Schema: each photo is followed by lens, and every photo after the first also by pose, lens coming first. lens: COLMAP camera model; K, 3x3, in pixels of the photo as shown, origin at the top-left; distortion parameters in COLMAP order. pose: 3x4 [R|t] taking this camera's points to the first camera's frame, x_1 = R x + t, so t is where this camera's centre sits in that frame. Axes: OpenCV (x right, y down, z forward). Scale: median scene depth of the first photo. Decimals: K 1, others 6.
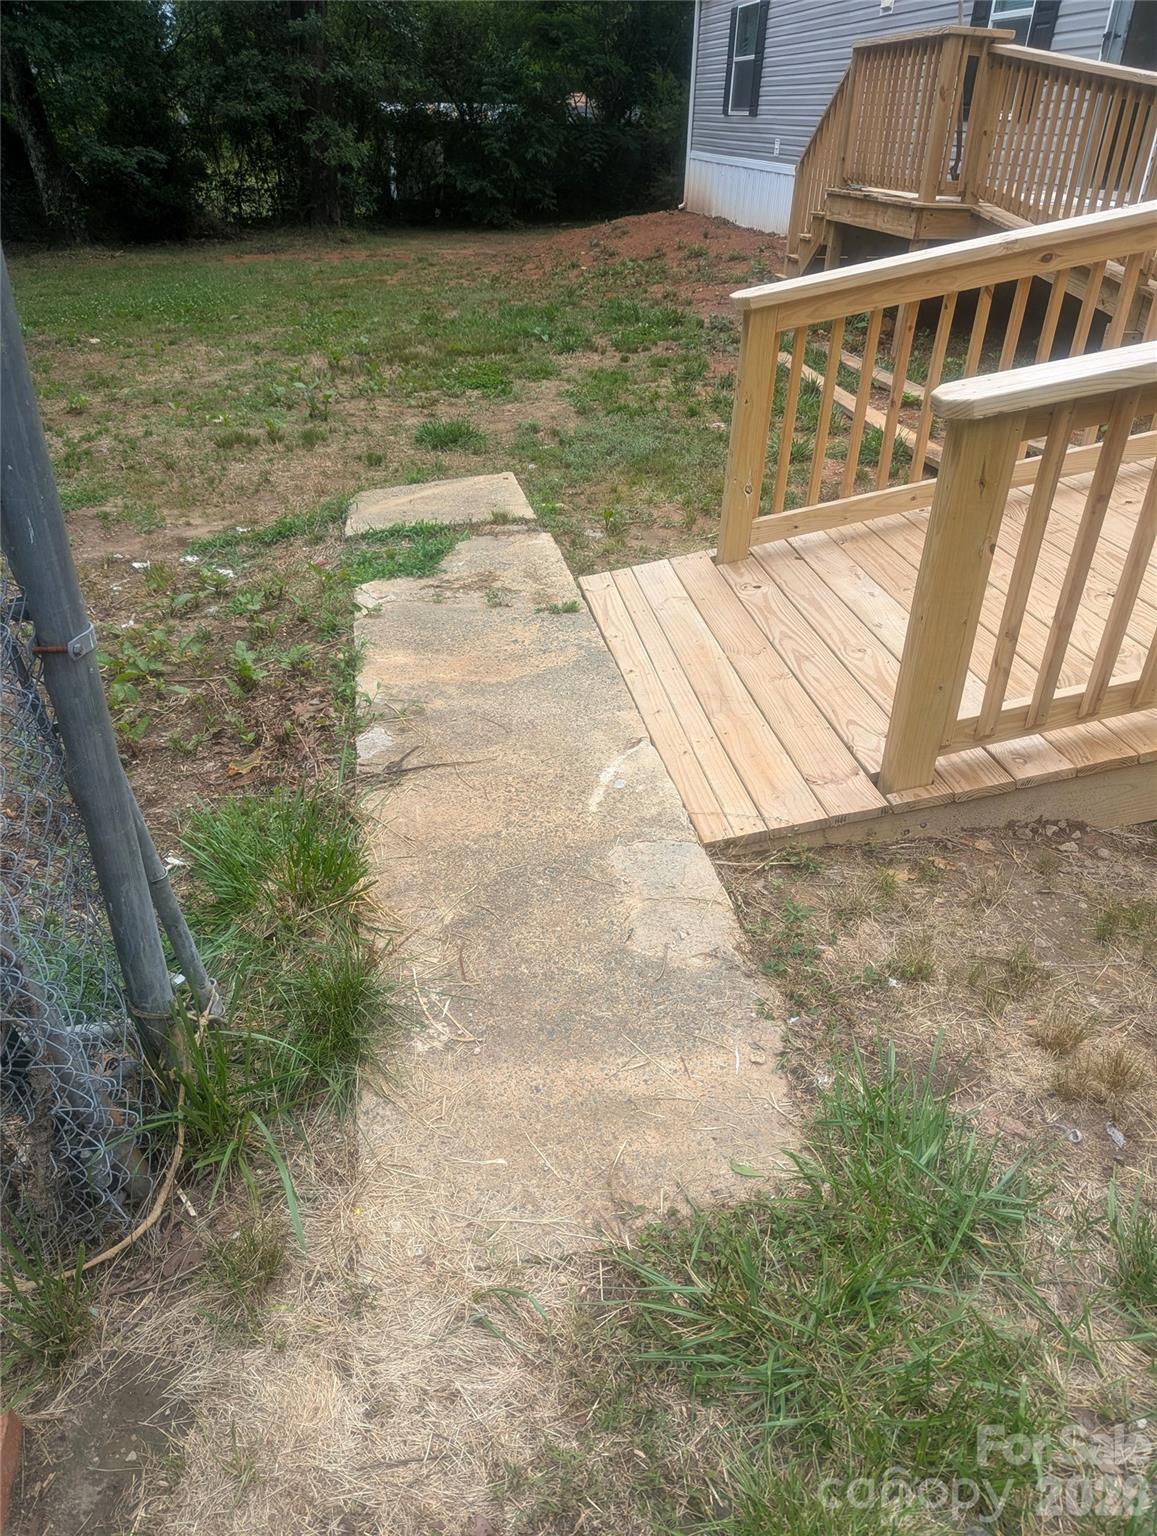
lens RADIAL K [[1074.3, 0, 567.0], [0, 1074.3, 745.7], [0, 0, 1]] dist [0.075678, -0.072773]
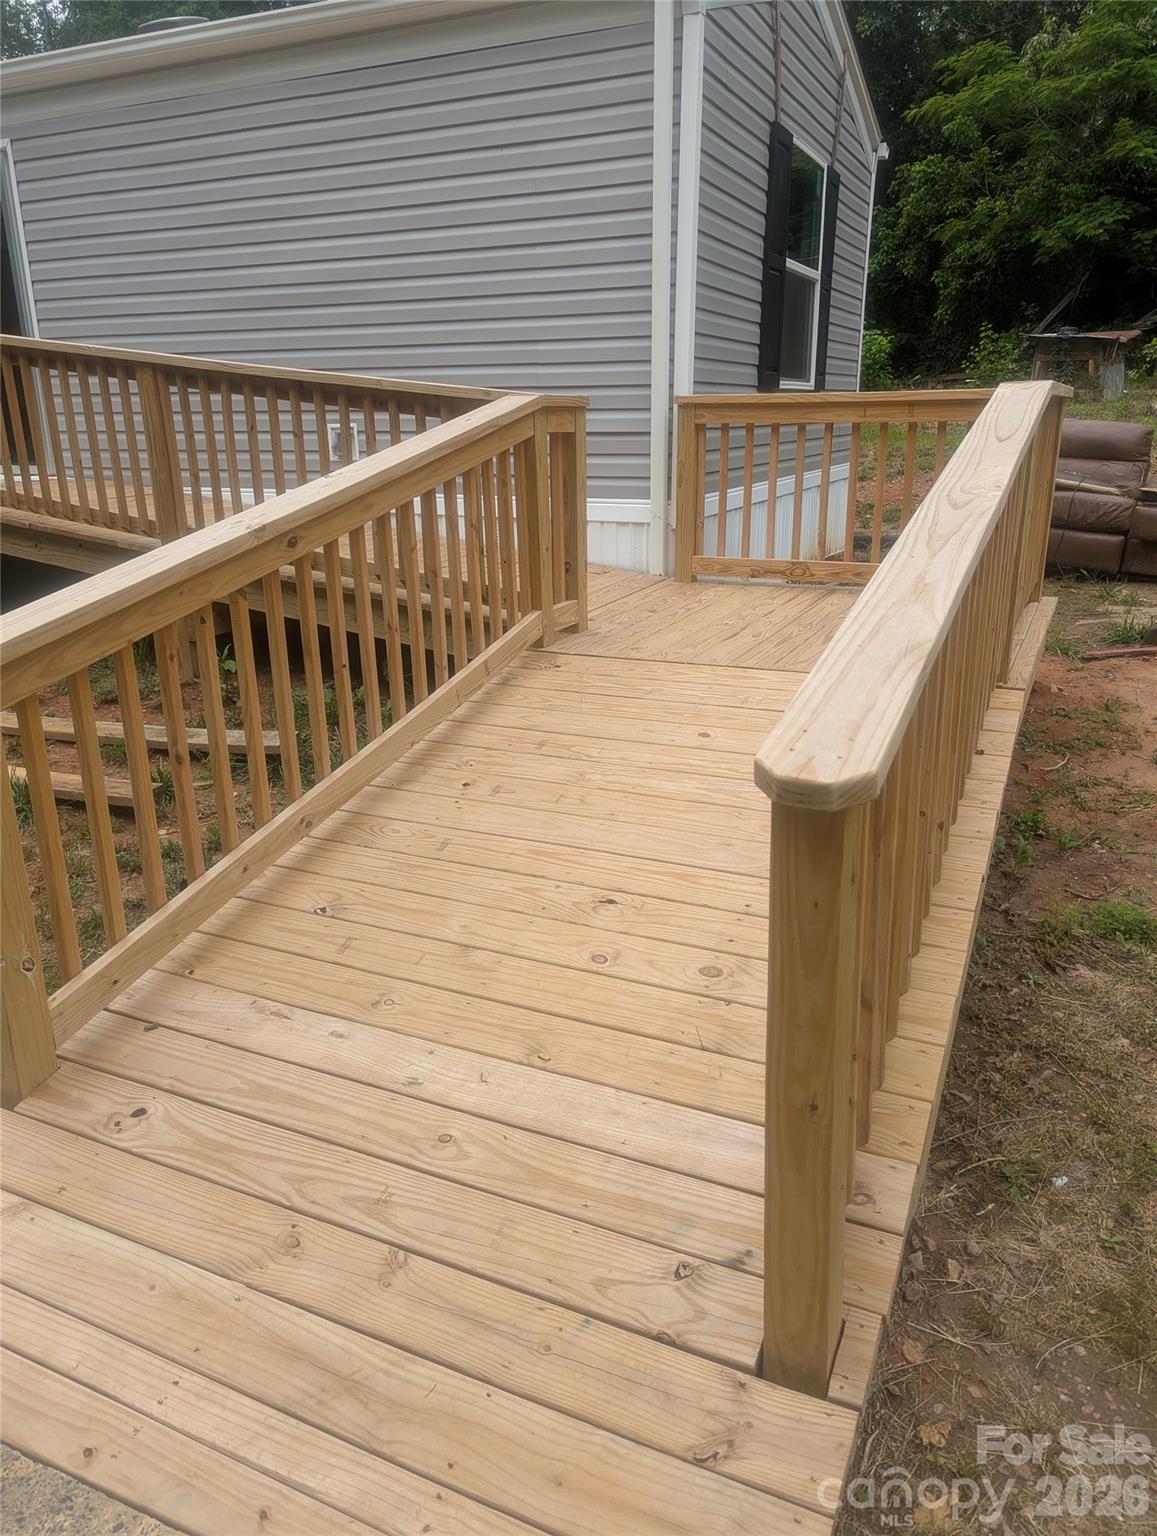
lens RADIAL K [[1074.3, 0, 567.0], [0, 1074.3, 745.7], [0, 0, 1]] dist [0.075678, -0.072773]
pose [[0.545981, -0.280633, 0.789398, -0.101402], [0.442042, 0.896899, 0.013115, -0.228900], [-0.711691, 0.341787, 0.613741, 0.417224]]
